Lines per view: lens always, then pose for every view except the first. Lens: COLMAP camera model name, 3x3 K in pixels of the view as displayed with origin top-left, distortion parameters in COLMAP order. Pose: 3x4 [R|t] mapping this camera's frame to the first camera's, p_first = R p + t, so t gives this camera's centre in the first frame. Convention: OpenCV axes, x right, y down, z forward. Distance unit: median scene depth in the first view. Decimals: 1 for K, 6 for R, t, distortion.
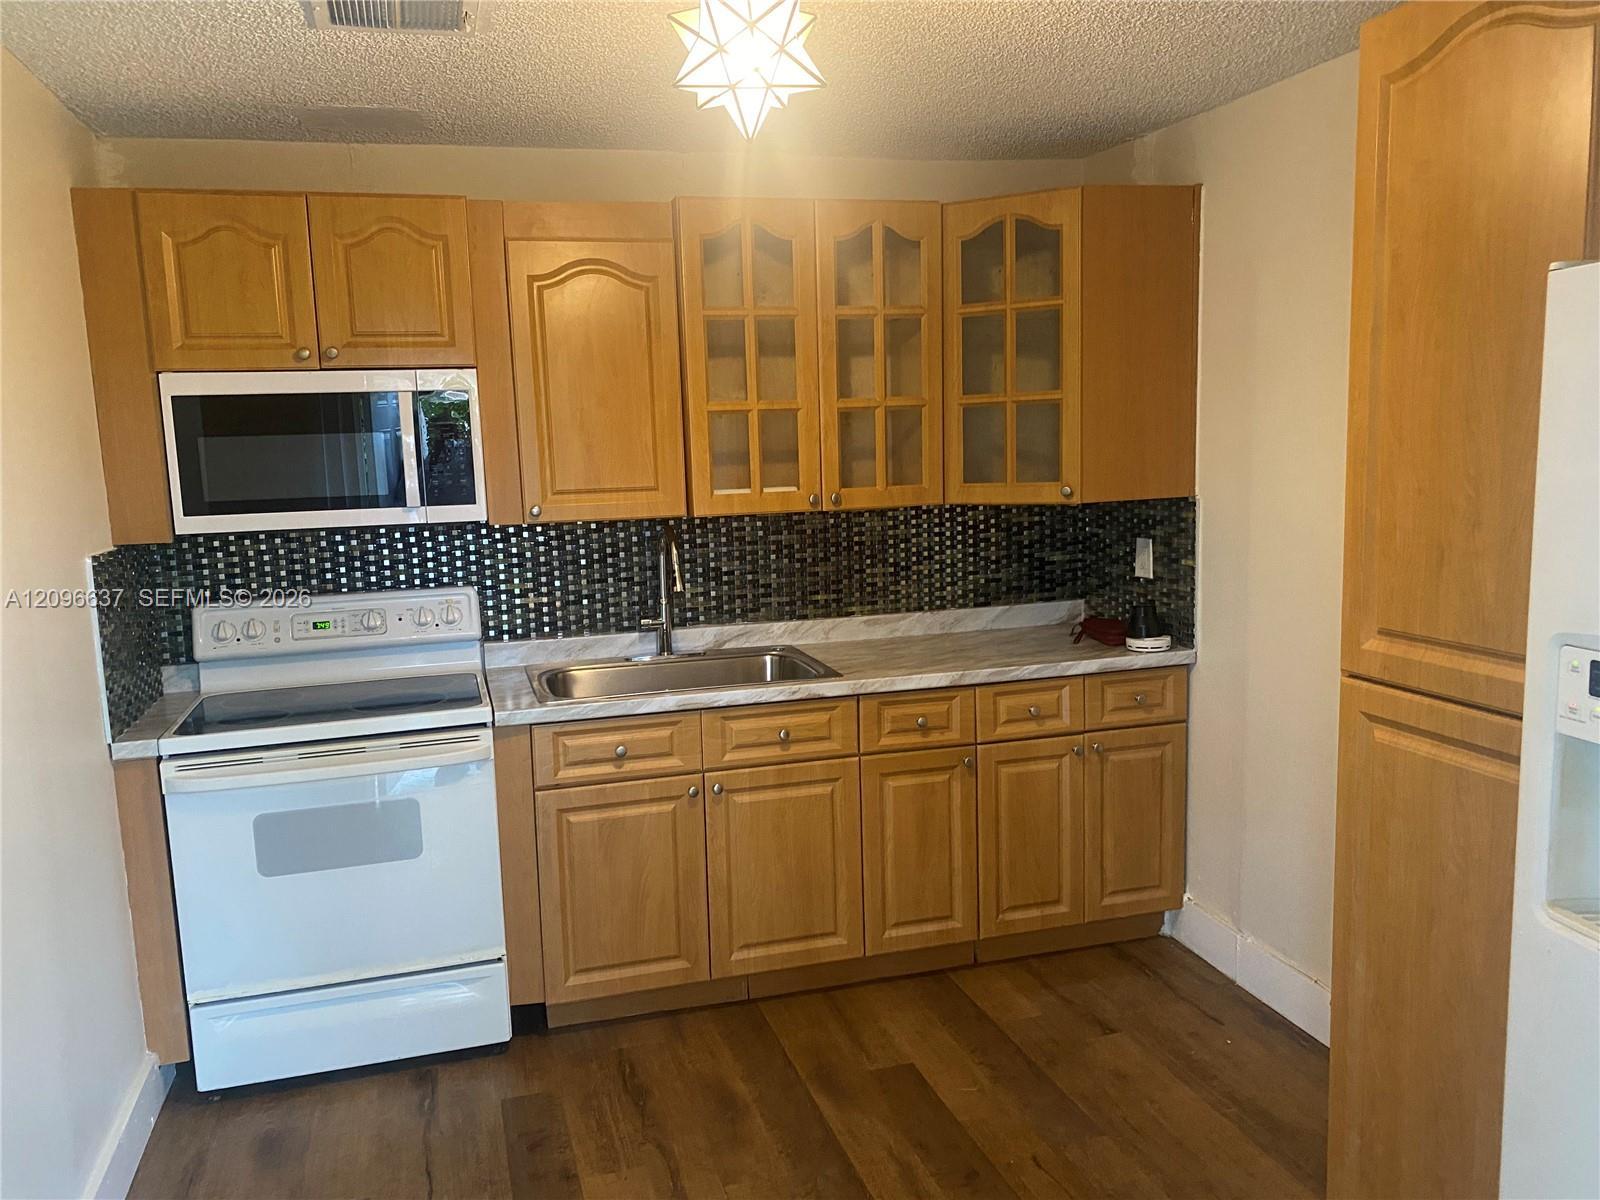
lens RADIAL K [[1214.5, 0, 789.0], [0, 1214.5, 595.2], [0, 0, 1]] dist [0.053071, -0.087635]
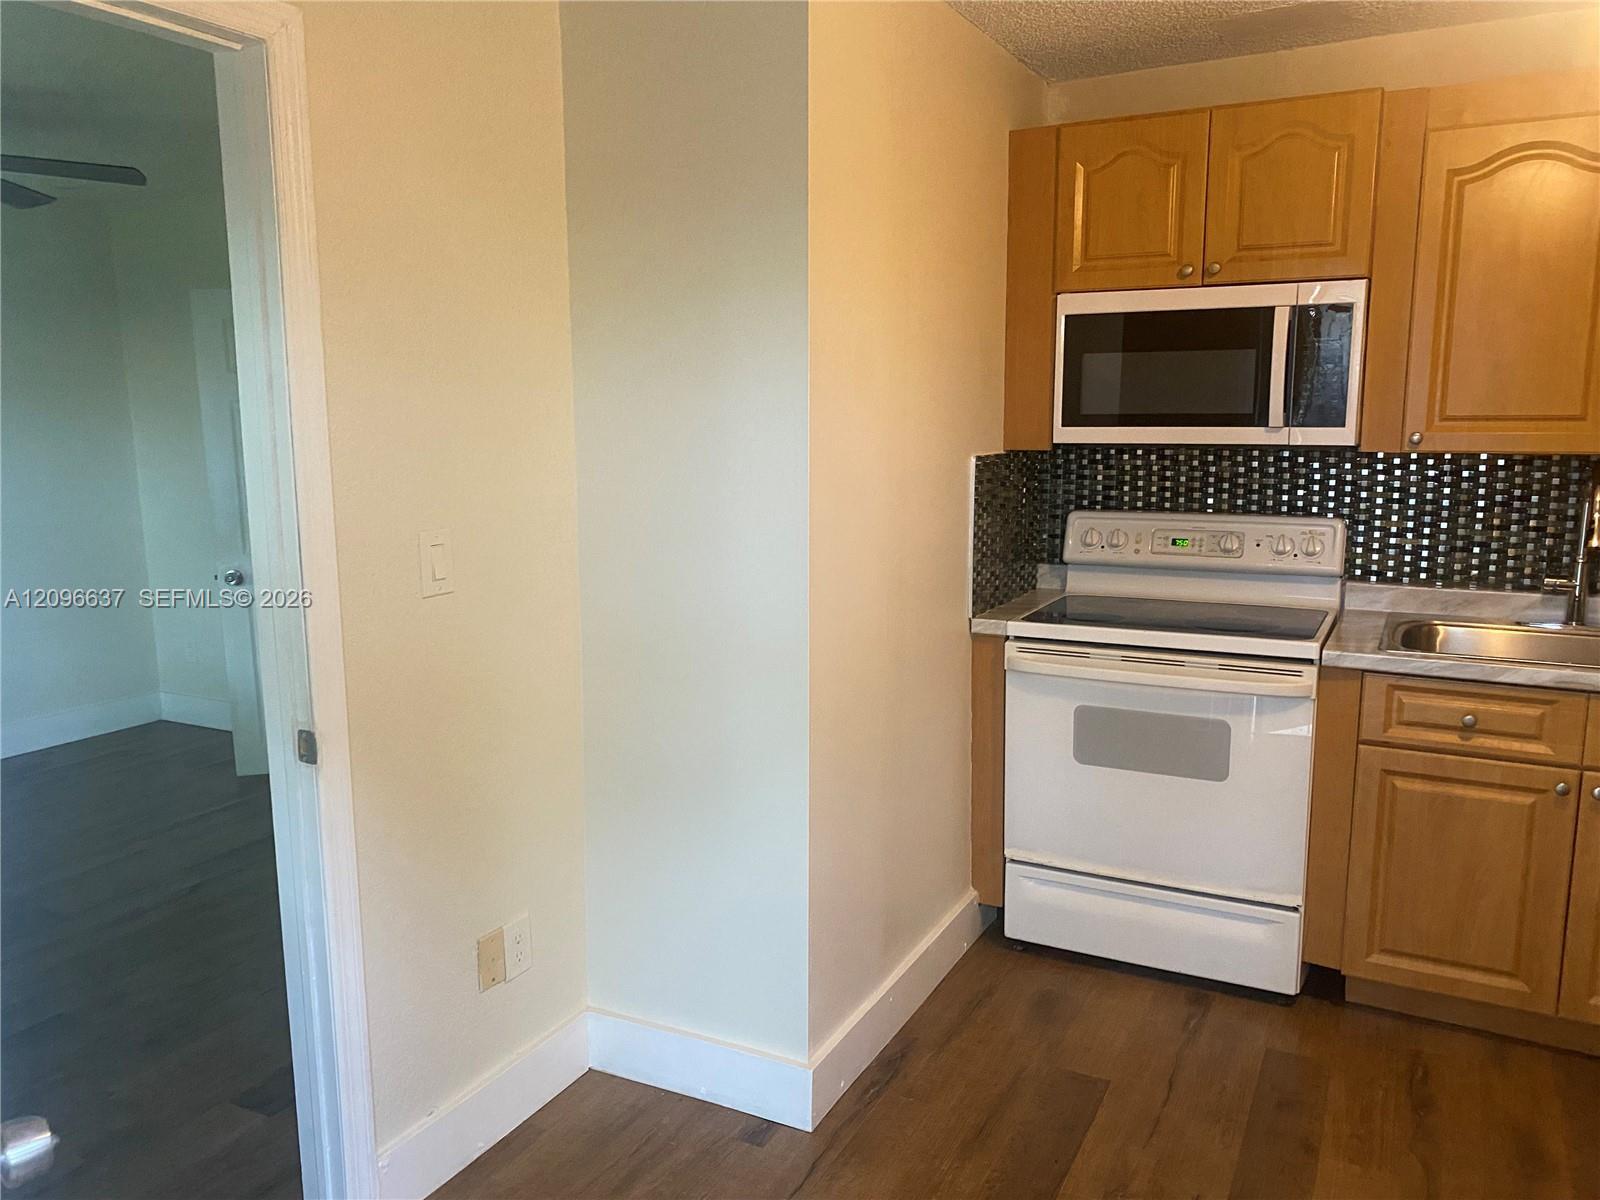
lens RADIAL K [[1214.5, 0, 789.0], [0, 1214.5, 595.2], [0, 0, 1]] dist [0.053071, -0.087635]
pose [[0.715783, 0.136910, -0.684770, 0.092083], [-0.105342, 0.990541, 0.087931, 0.013743], [0.690331, 0.009195, 0.723435, 0.037931]]
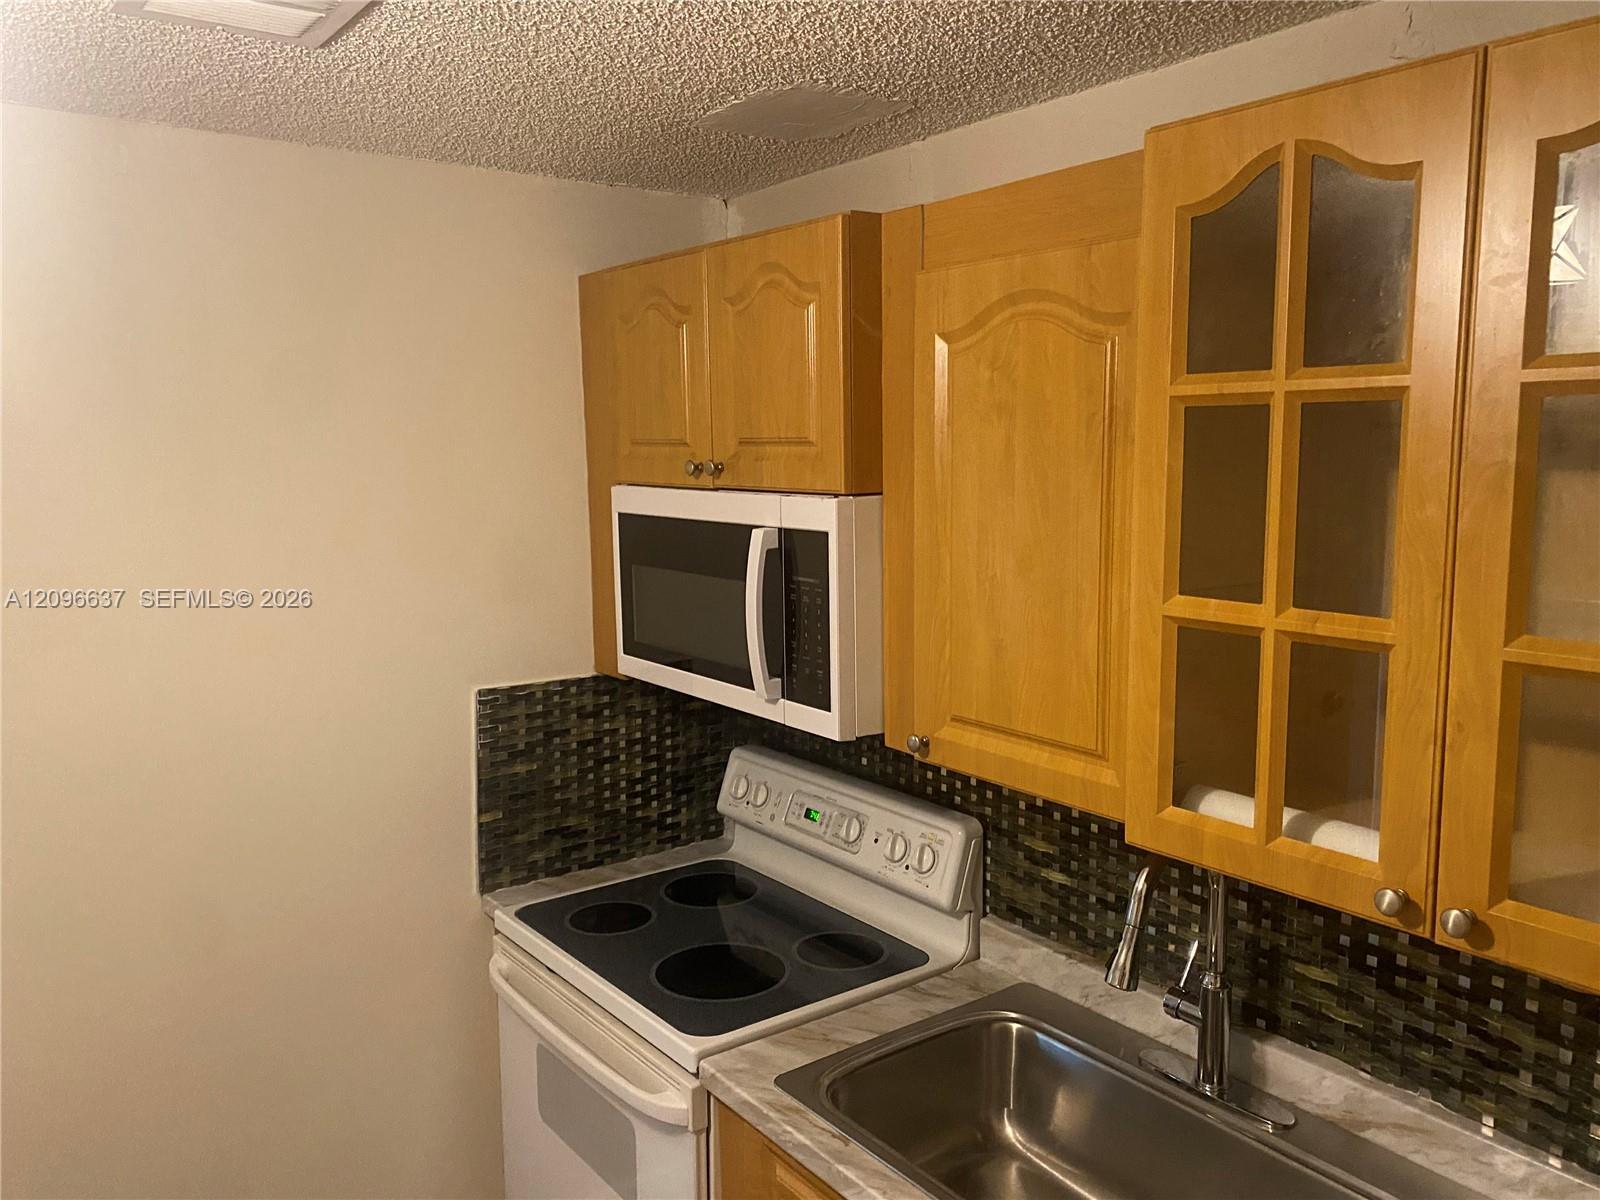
lens RADIAL K [[1214.5, 0, 789.0], [0, 1214.5, 595.2], [0, 0, 1]] dist [0.053071, -0.087635]
pose [[0.333864, 0.145124, -0.931383, 0.296041], [-0.127934, 0.985911, 0.107761, -0.193319], [0.933899, 0.083178, 0.347727, 0.748073]]
